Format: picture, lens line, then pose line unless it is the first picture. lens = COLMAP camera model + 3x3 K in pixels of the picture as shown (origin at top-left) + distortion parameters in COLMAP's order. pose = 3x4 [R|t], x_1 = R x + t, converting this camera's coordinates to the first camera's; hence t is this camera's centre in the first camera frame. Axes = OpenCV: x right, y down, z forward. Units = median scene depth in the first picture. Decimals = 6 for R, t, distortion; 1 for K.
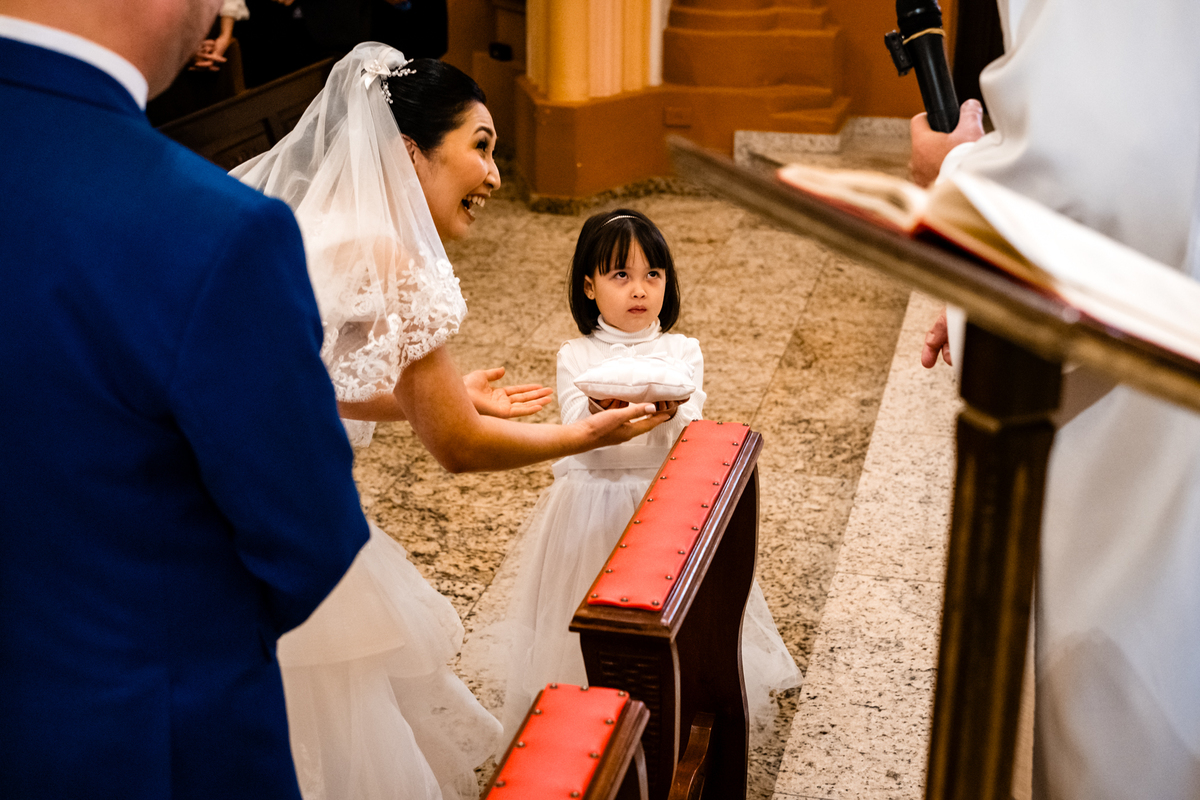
lens RADIAL K [[1770.0, 0, 601.8], [0, 1770.0, 399.9], [0, 0, 1]] dist [0.009167, 0.000000]
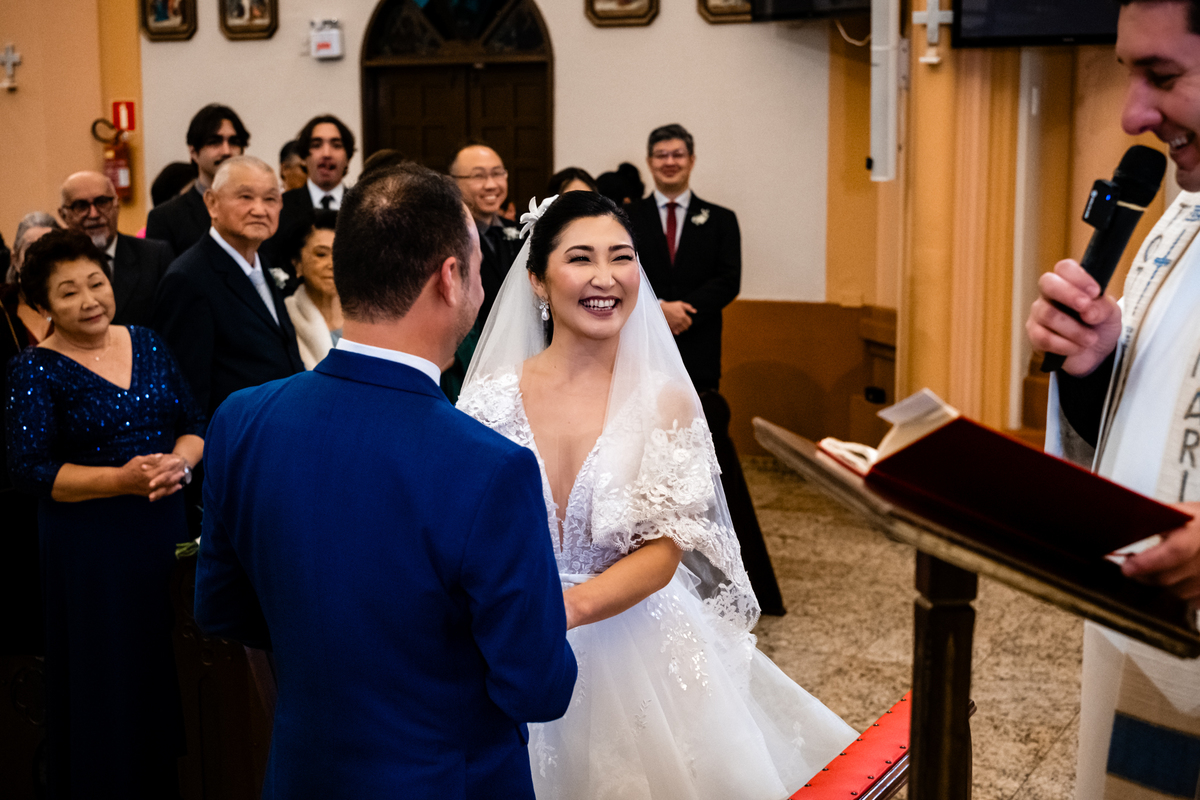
lens RADIAL K [[1770.0, 0, 603.2], [0, 1770.0, 422.3], [0, 0, 1]] dist [0.009167, 0.000000]
pose [[0.970641, 0.030834, -0.238547, 0.056440], [-0.073484, 0.982348, -0.172027, 0.026035], [0.229032, 0.184506, 0.955773, -0.100021]]
